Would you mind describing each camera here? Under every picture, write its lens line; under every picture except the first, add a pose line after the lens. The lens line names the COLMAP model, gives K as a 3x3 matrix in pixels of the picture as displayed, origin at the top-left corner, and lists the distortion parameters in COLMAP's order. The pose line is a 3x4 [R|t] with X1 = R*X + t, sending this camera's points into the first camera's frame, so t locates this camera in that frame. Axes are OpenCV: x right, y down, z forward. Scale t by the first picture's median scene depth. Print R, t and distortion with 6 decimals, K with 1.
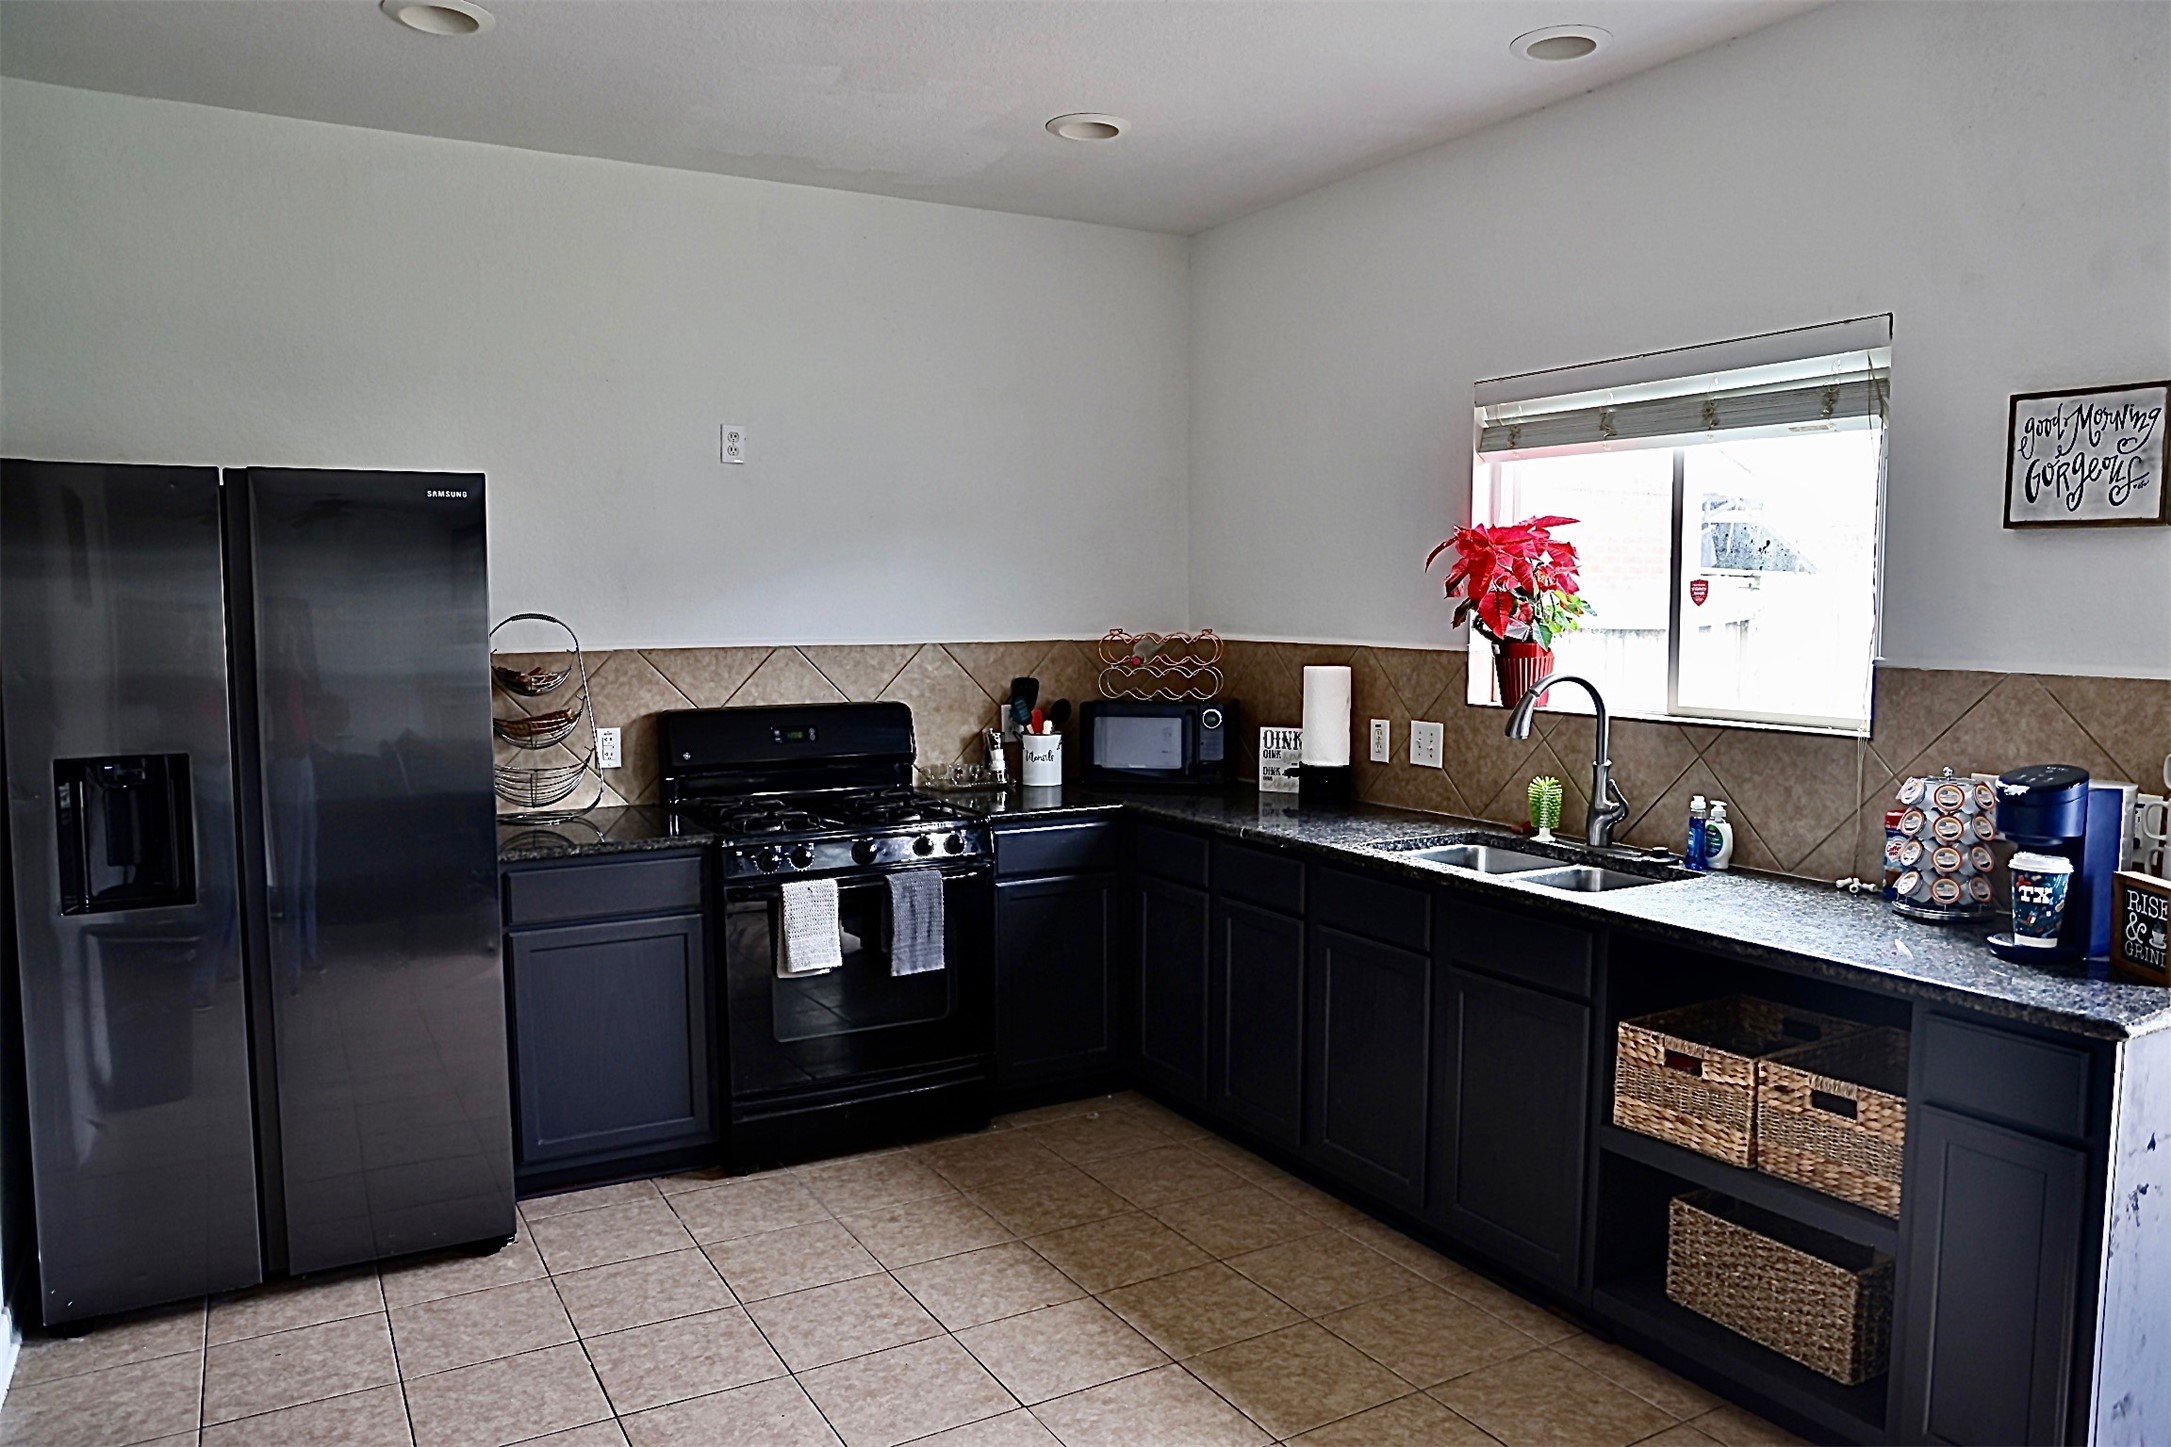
lens RADIAL K [[1503.1, 0, 1085.5], [0, 1503.1, 723.5], [0, 0, 1]] dist [-0.082198, 0.063373]
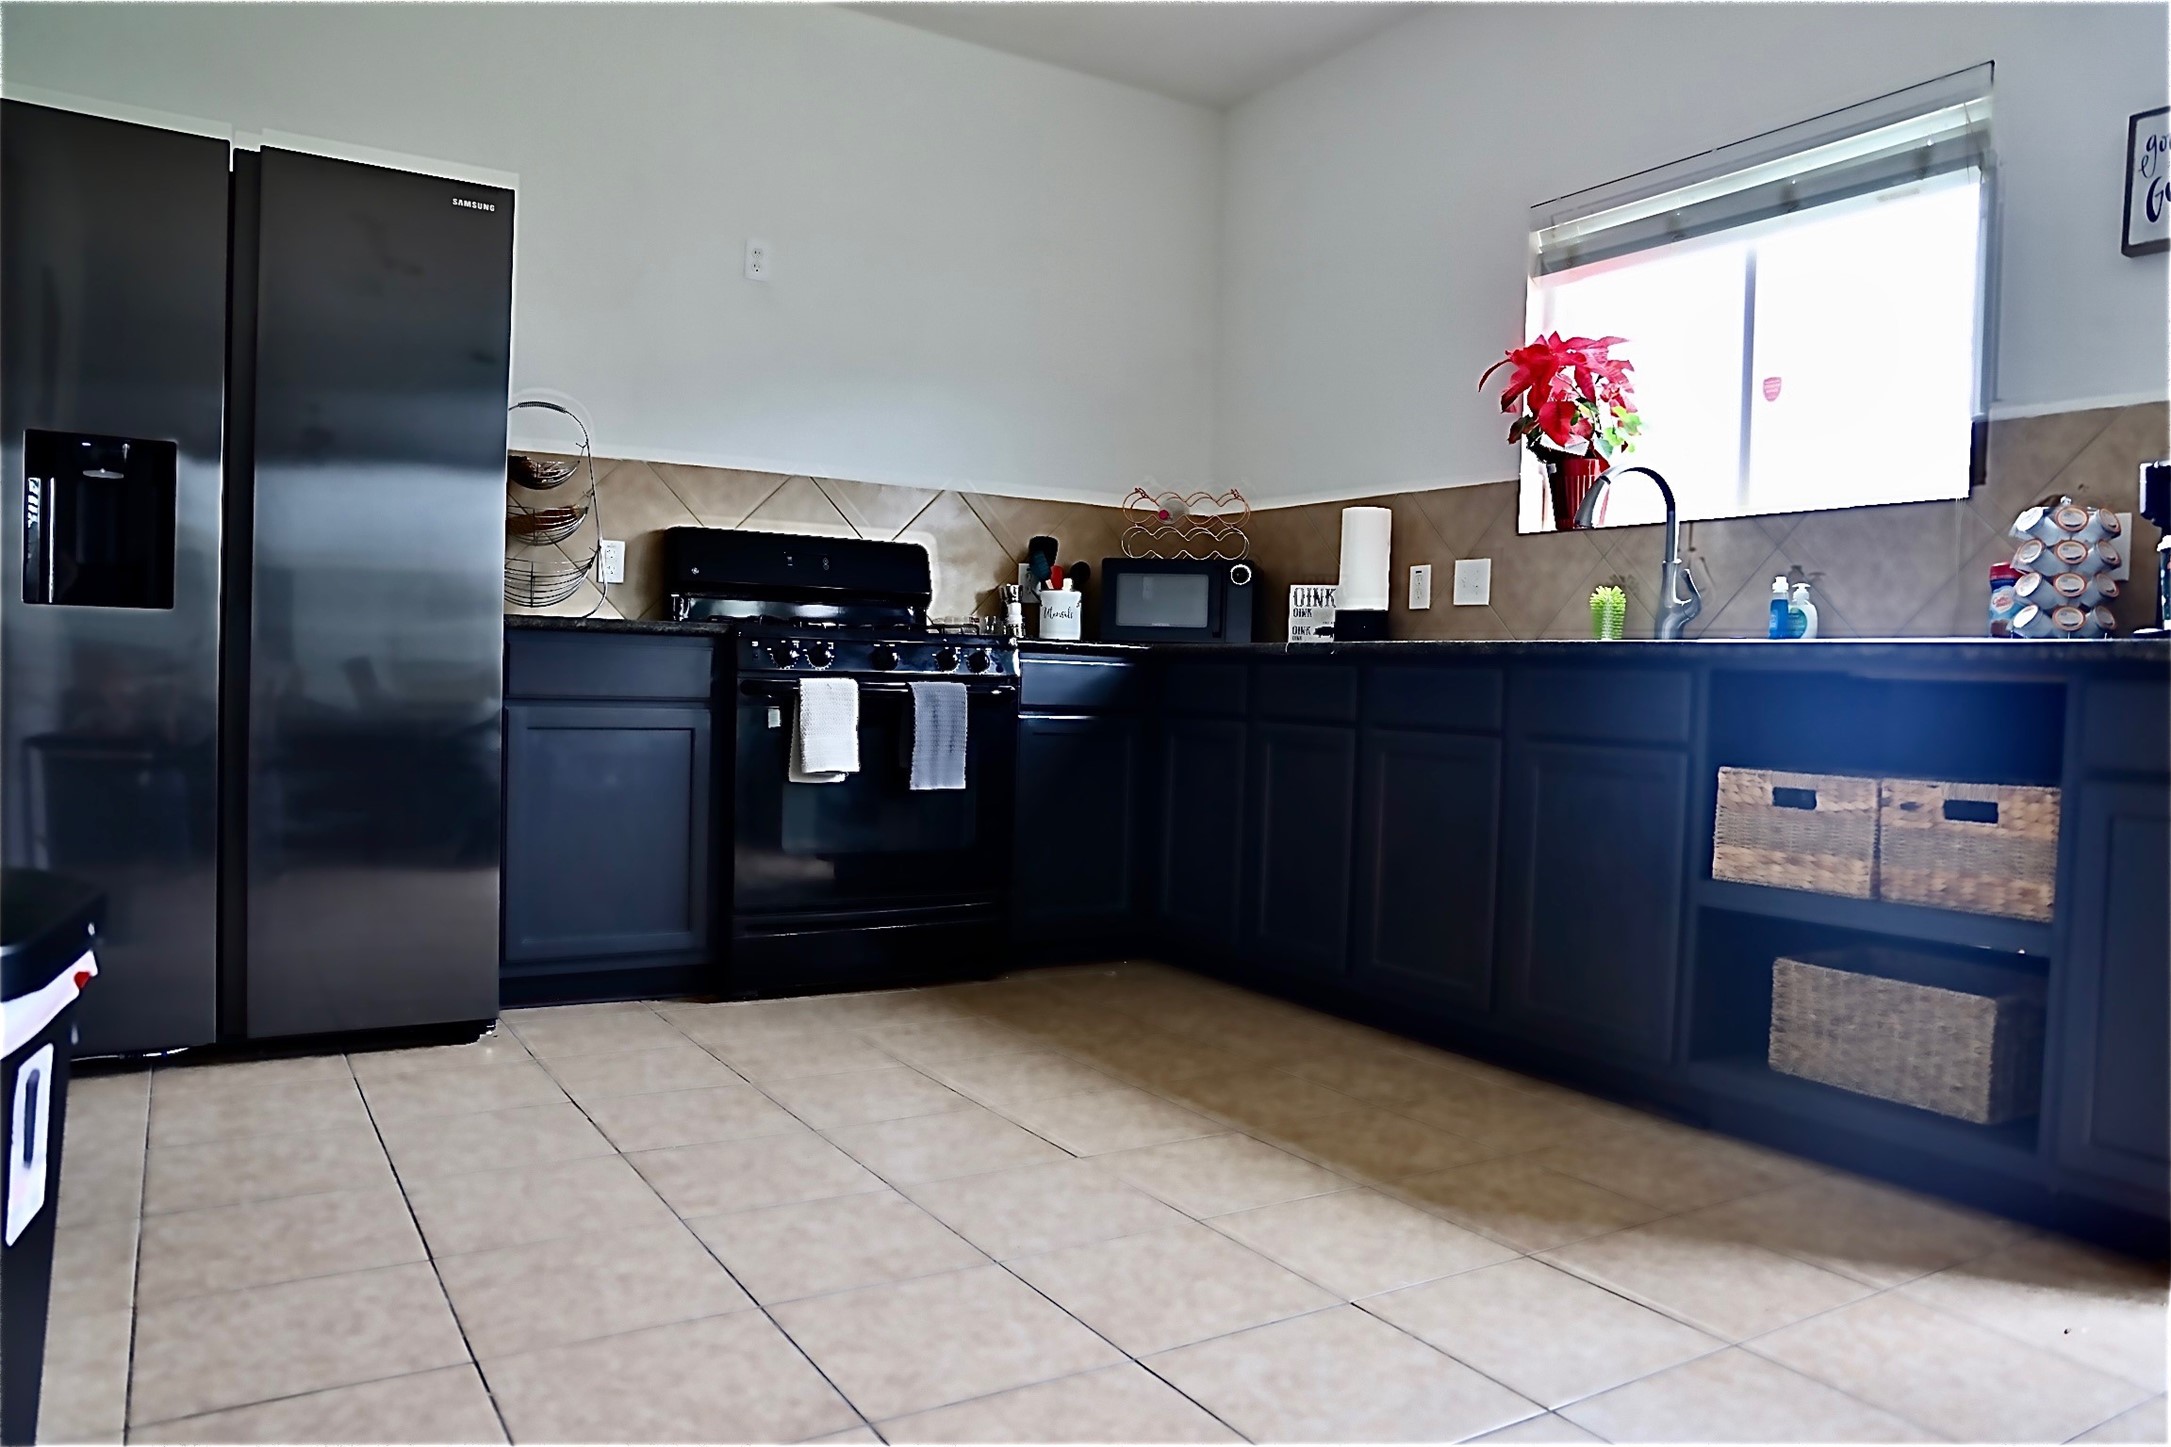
lens RADIAL K [[1503.1, 0, 1085.5], [0, 1503.1, 723.5], [0, 0, 1]] dist [-0.082198, 0.063373]
pose [[0.998771, 0.033557, 0.036466, -0.057626], [-0.031514, 0.997977, -0.055213, 0.181687], [-0.038245, 0.053996, 0.997808, 0.060658]]
